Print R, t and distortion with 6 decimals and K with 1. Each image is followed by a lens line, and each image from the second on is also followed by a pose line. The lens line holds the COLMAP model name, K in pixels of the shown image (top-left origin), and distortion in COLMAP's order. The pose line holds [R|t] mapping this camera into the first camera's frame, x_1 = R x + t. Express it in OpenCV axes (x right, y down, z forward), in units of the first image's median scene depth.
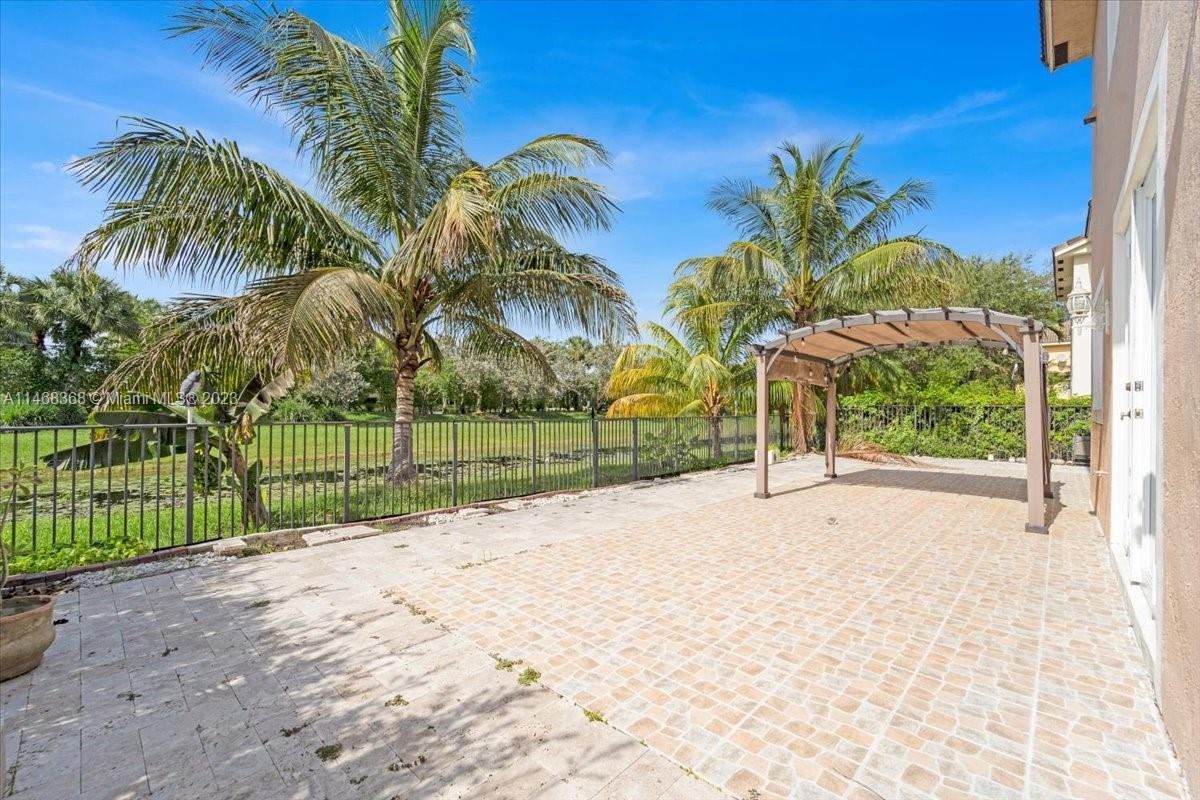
lens RADIAL K [[489.6, 0, 603.9], [0, 489.6, 404.5], [0, 0, 1]] dist [0.000211, -0.000423]
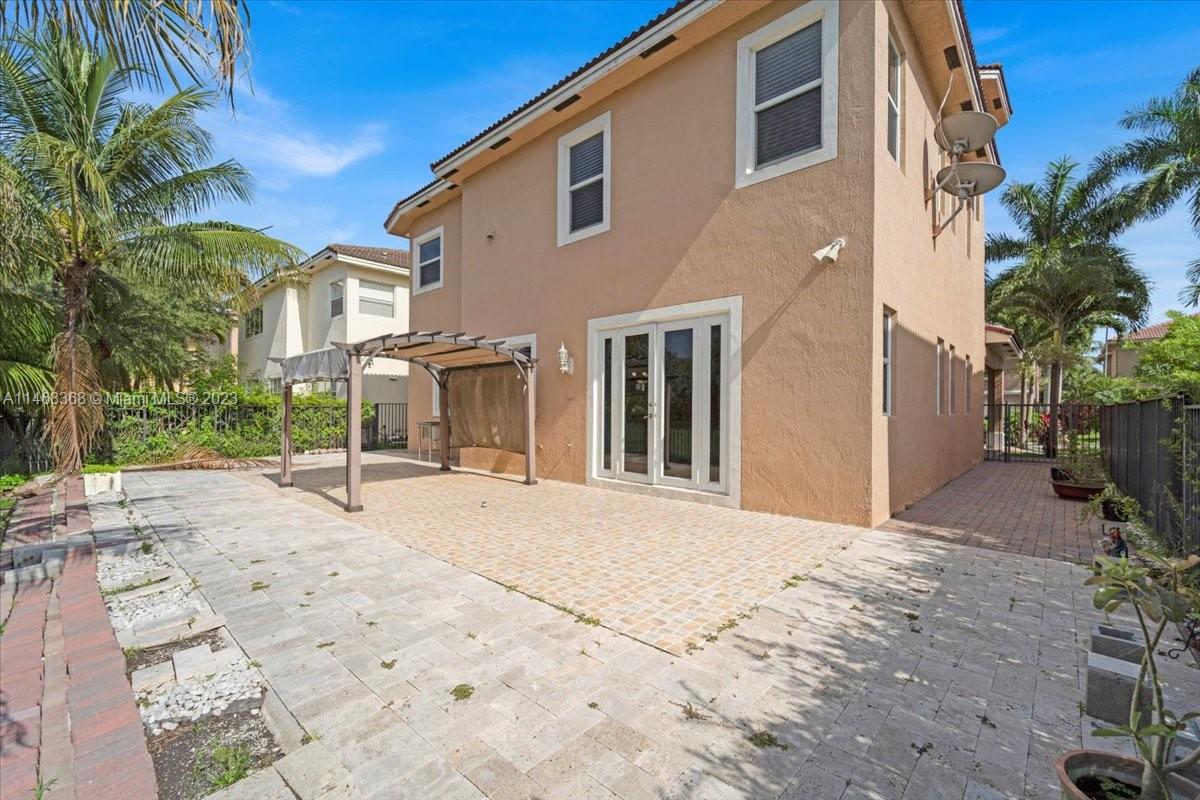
lens RADIAL K [[489.6, 0, 606.6], [0, 489.6, 403.3], [0, 0, 1]] dist [0.000211, -0.000423]
pose [[-0.001895, 0.004457, 0.999988, -1.574019], [-0.012060, 0.999917, -0.004479, -0.033084], [-0.999925, -0.012068, -0.001841, 1.418401]]
